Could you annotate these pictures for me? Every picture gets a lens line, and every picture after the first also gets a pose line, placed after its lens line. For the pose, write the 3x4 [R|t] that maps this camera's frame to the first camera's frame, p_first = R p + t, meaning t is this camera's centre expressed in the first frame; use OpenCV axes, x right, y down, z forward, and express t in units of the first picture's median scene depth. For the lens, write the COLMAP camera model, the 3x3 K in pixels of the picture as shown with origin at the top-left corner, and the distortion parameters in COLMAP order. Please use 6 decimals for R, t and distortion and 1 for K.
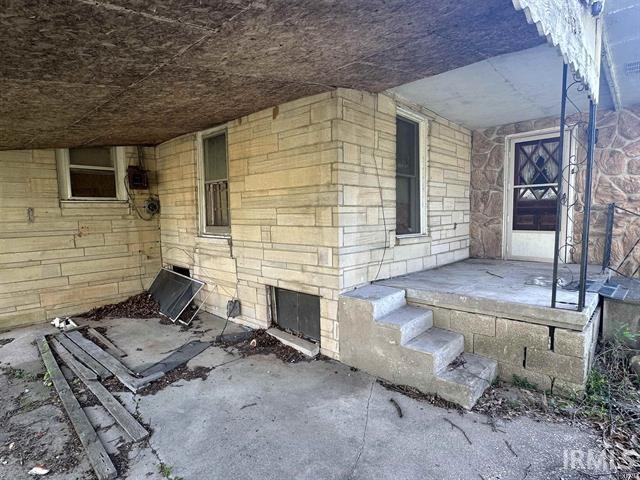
lens RADIAL K [[353.7, 0, 316.9], [0, 353.7, 242.2], [0, 0, 1]] dist [-0.002680, 0.000002]
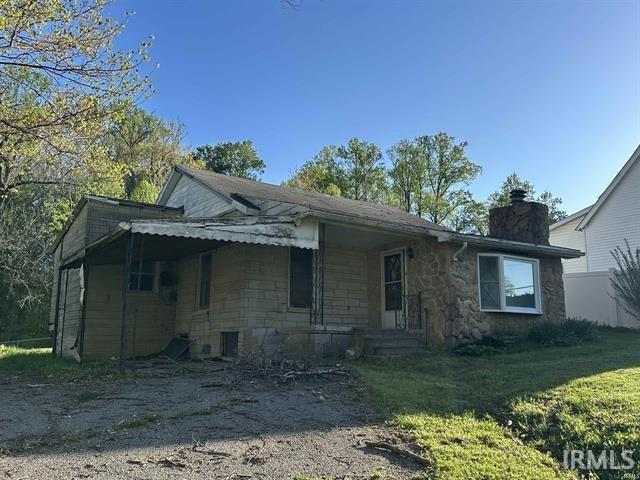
lens RADIAL K [[540.7, 0, 321.8], [0, 540.7, 240.2], [0, 0, 1]] dist [0.088868, 0.002038]
pose [[0.979568, -0.018597, -0.200252, 0.898256], [-0.036119, 0.963258, -0.266138, 0.366295], [0.197843, 0.267934, 0.942905, -1.629391]]
